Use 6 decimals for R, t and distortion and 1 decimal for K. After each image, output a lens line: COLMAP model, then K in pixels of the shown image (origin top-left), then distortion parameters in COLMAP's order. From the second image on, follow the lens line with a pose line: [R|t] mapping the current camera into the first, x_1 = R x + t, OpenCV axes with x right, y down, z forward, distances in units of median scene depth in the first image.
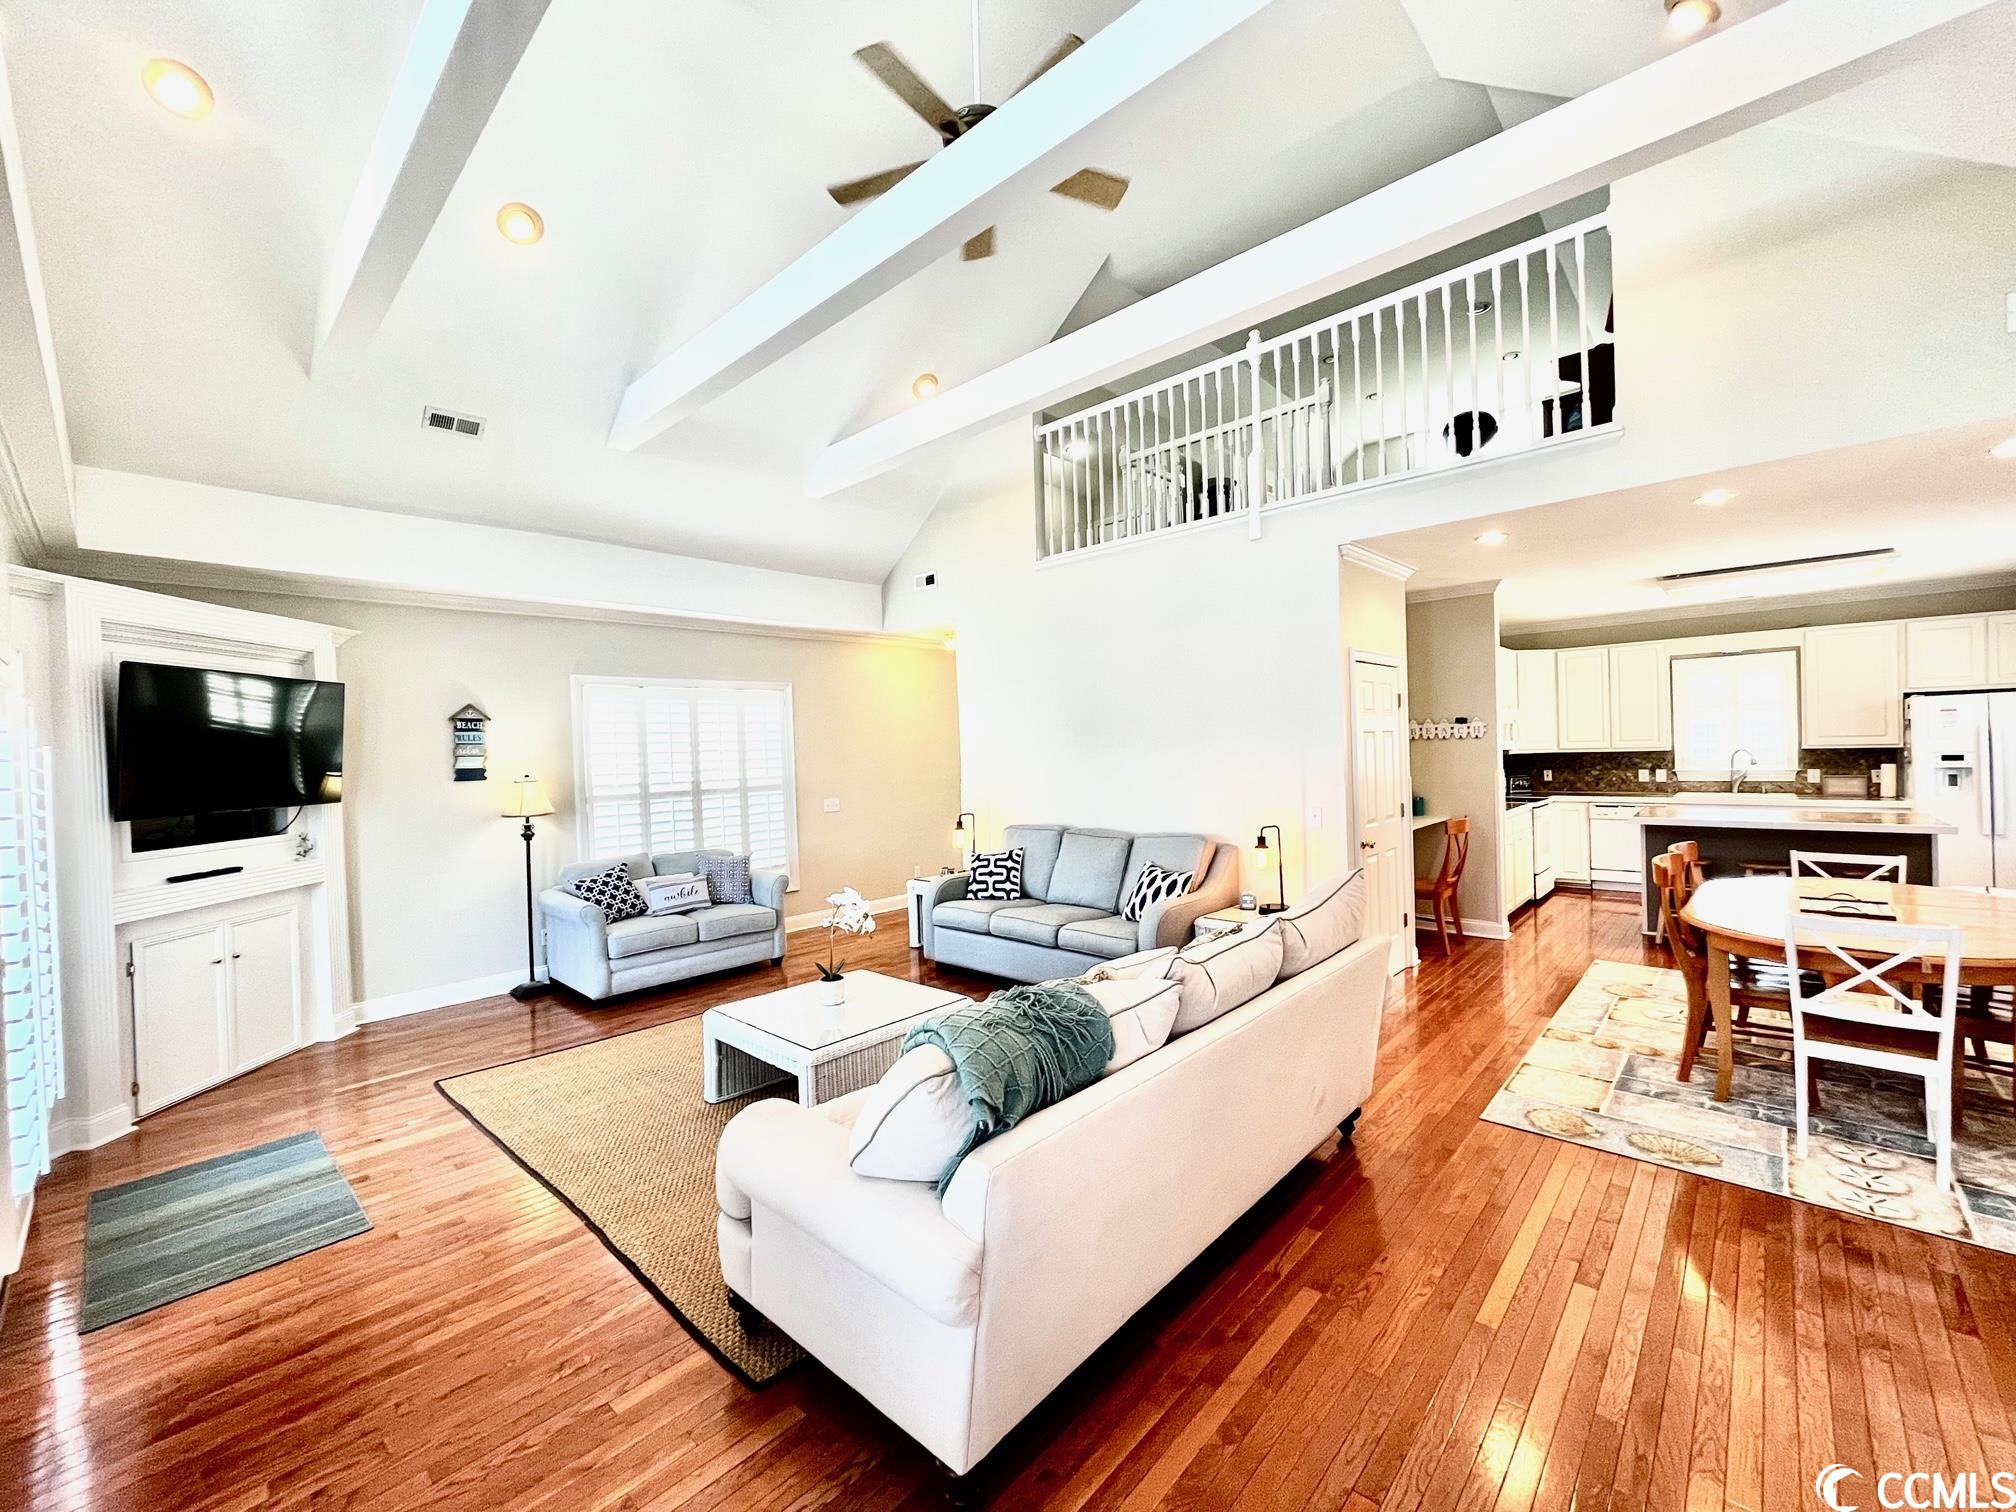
lens RADIAL K [[824.0, 0, 1002.2], [0, 824.0, 751.4], [0, 0, 1]] dist [0.002505, 0.000129]
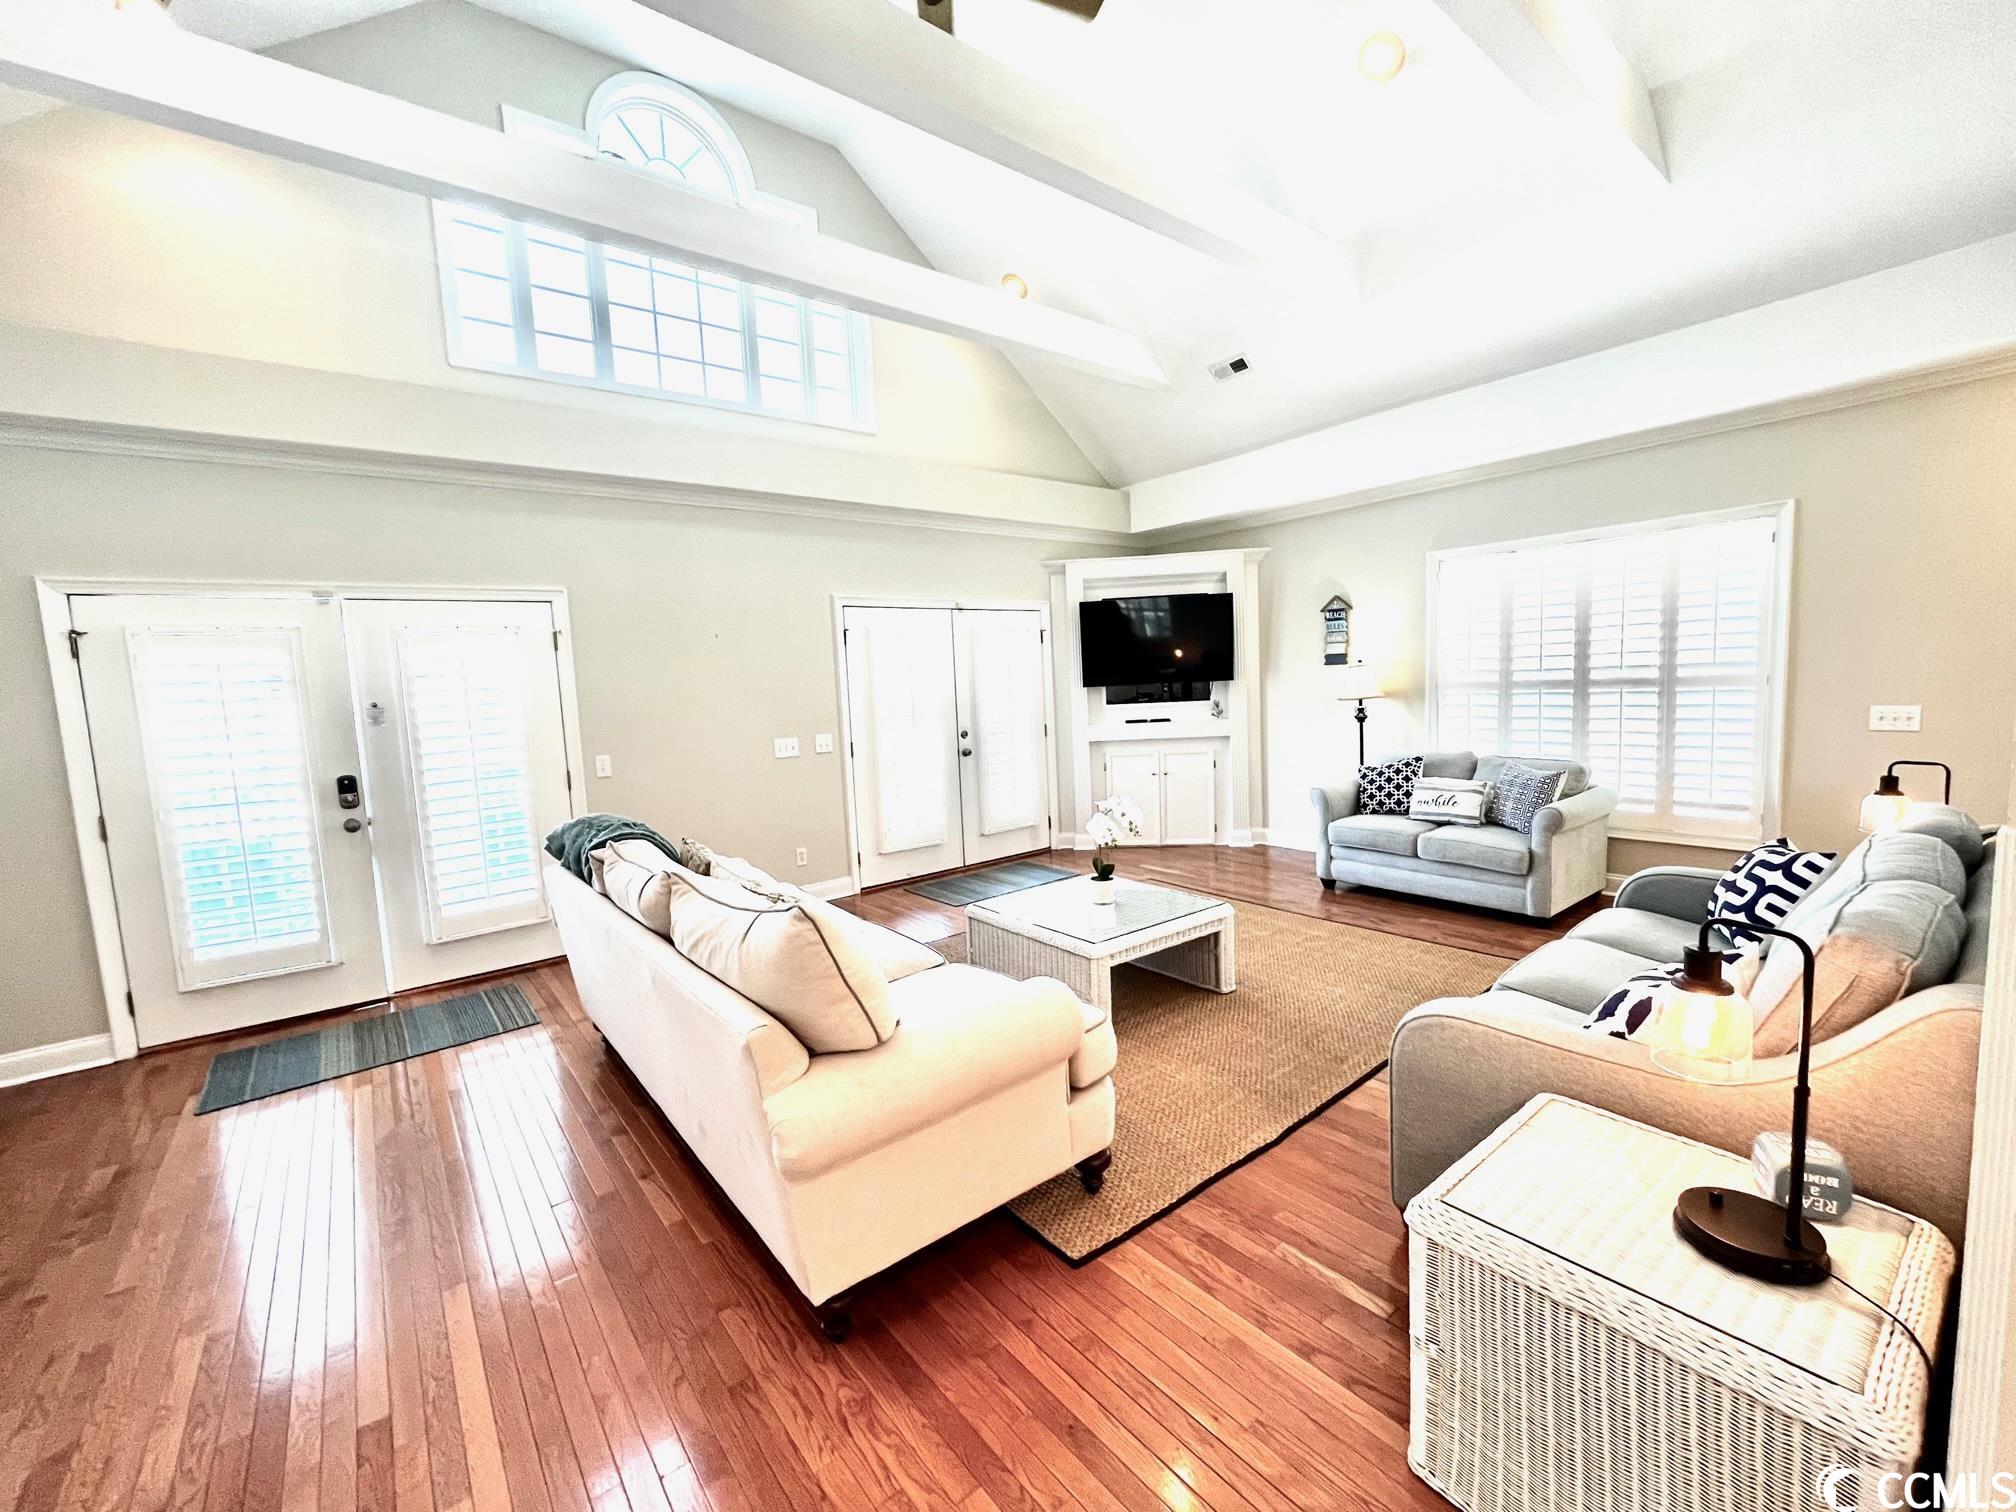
lens RADIAL K [[824.0, 0, 1001.8], [0, 824.0, 747.5], [0, 0, 1]] dist [0.002505, 0.000129]
pose [[-0.151022, 0.122394, -0.980924, 0.544882], [0.048333, 0.992033, 0.116339, -0.005196], [0.987348, -0.029842, -0.155735, 0.722612]]
